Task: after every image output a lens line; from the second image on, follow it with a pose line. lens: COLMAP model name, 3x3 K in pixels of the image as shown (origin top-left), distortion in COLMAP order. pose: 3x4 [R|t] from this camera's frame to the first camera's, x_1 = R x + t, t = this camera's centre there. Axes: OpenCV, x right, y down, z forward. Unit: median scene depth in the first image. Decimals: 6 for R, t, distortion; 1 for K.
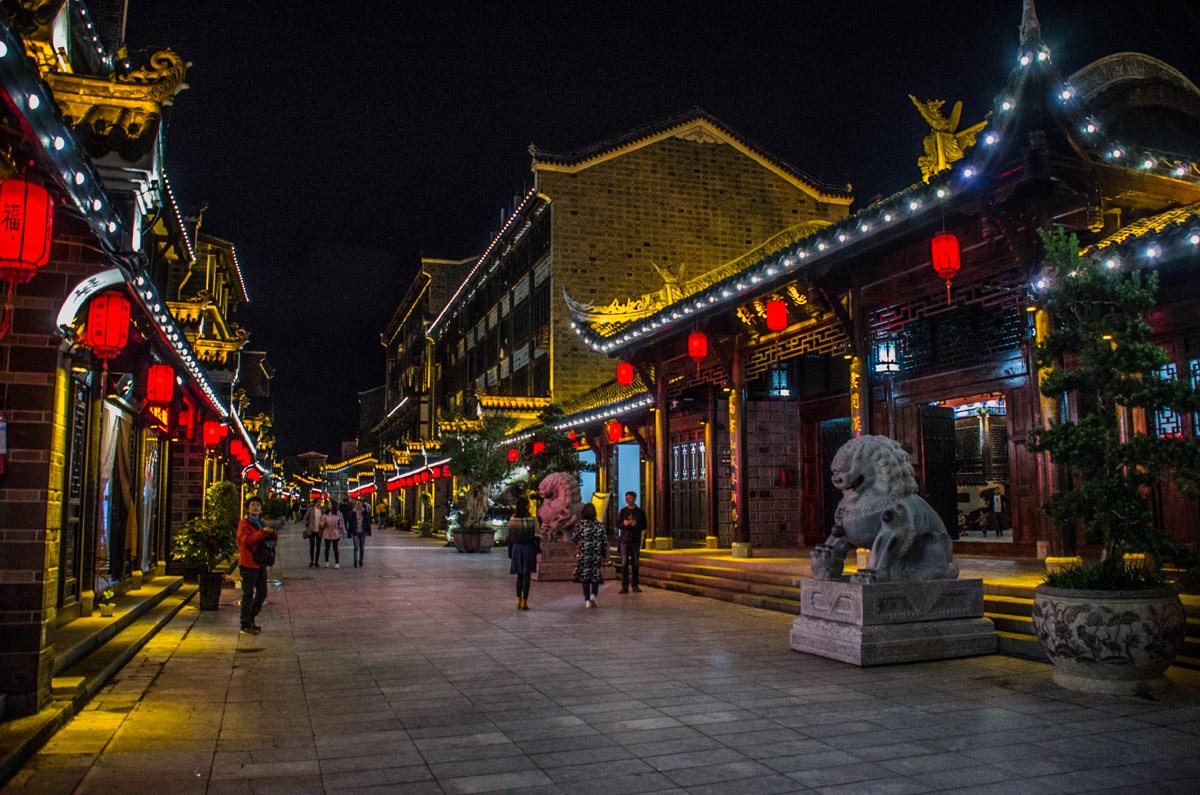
lens RADIAL K [[900.1, 0, 591.9], [0, 900.1, 393.2], [0, 0, 1]] dist [-0.149595, 0.091864]
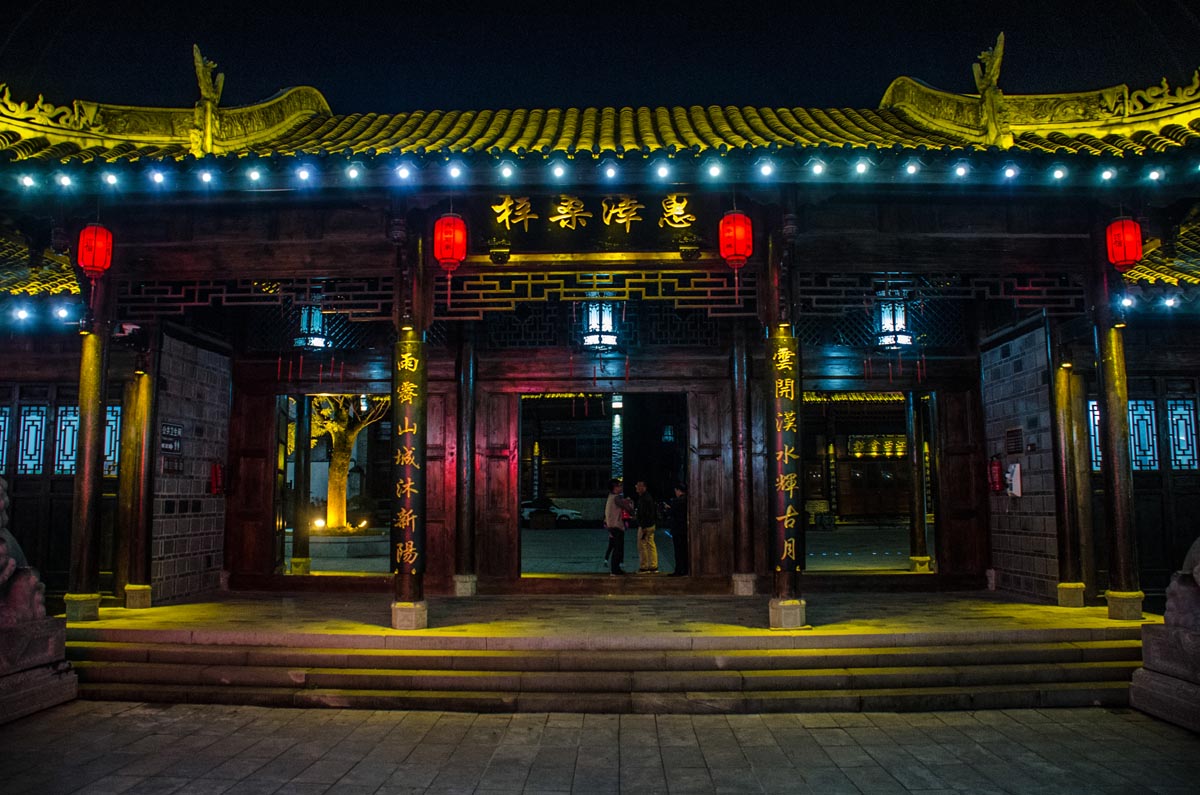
lens RADIAL K [[900.1, 0, 591.9], [0, 900.1, 393.2], [0, 0, 1]] dist [-0.149595, 0.091864]
pose [[0.349304, 0.107164, 0.930861, -0.361998], [-0.113872, 0.990930, -0.071349, 0.070216], [-0.930064, -0.081076, 0.358339, 0.768074]]
